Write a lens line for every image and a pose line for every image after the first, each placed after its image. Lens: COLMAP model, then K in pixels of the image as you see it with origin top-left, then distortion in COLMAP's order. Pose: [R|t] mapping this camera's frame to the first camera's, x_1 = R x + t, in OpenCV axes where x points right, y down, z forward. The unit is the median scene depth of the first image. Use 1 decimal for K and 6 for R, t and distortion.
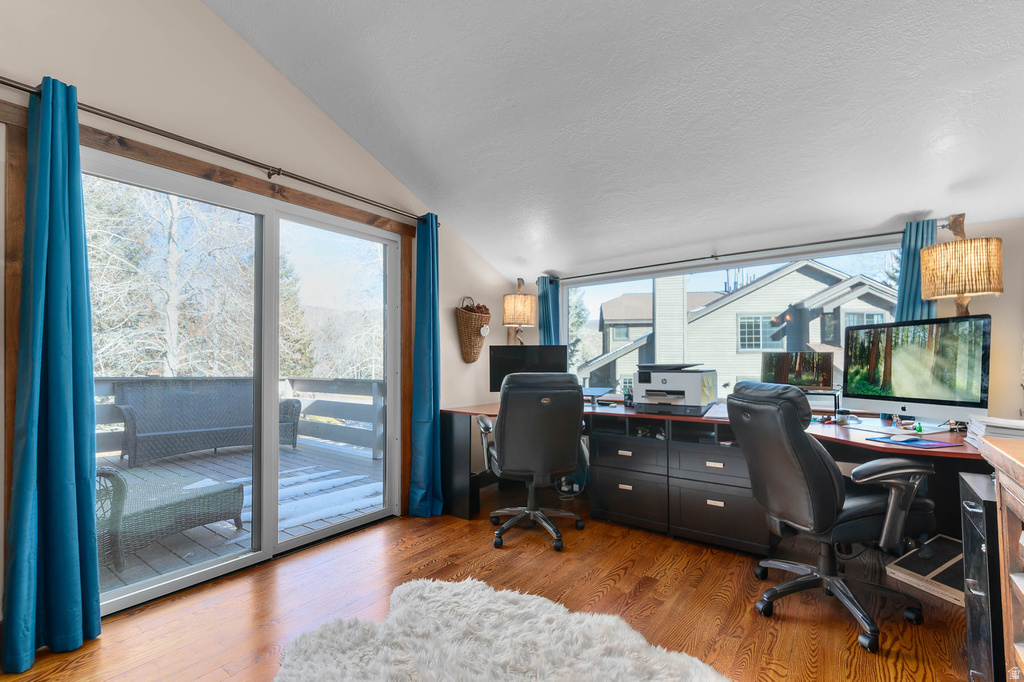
lens RADIAL K [[454.4, 0, 520.3], [0, 454.4, 344.2], [0, 0, 1]] dist [0.003240, 0.000315]
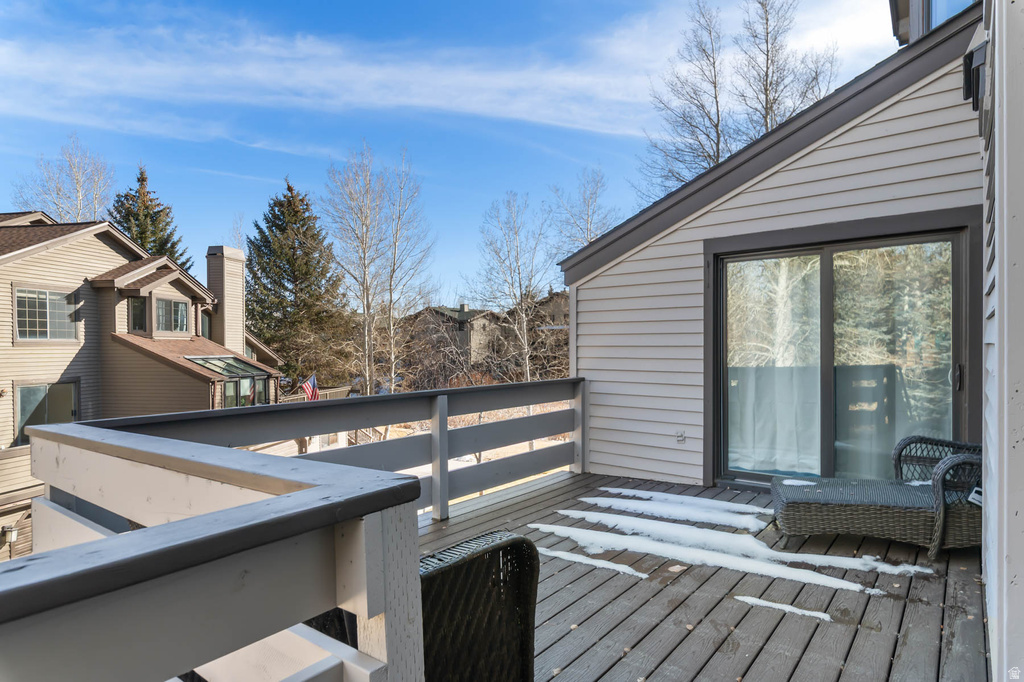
lens RADIAL K [[595.0, 0, 517.0], [0, 595.0, 346.6], [0, 0, 1]] dist [-0.015639, 0.000074]
pose [[0.012919, 0.004553, 0.999906, -0.346934], [-0.024440, 0.999692, -0.004236, 0.008781], [-0.999618, -0.024383, 0.013026, 0.283542]]
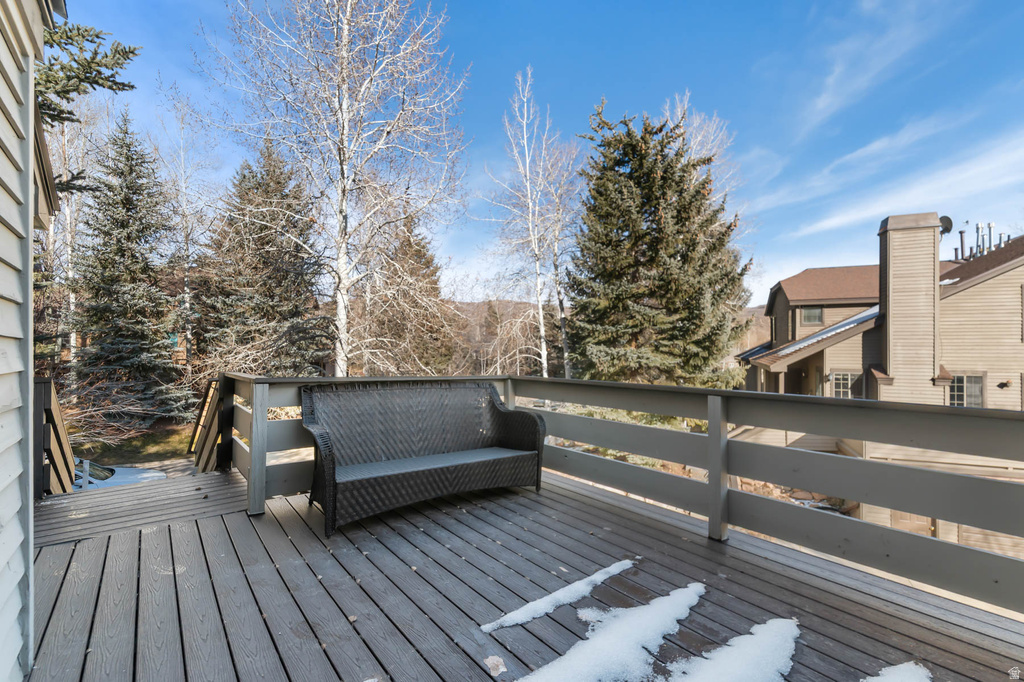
lens RADIAL K [[454.4, 0, 514.6], [0, 454.4, 344.8], [0, 0, 1]] dist [0.003240, 0.000315]
pose [[0.968902, 0.001514, -0.247439, -0.141679], [0.004834, 0.999675, 0.025046, 0.006067], [0.247396, -0.025463, 0.968580, 0.149194]]
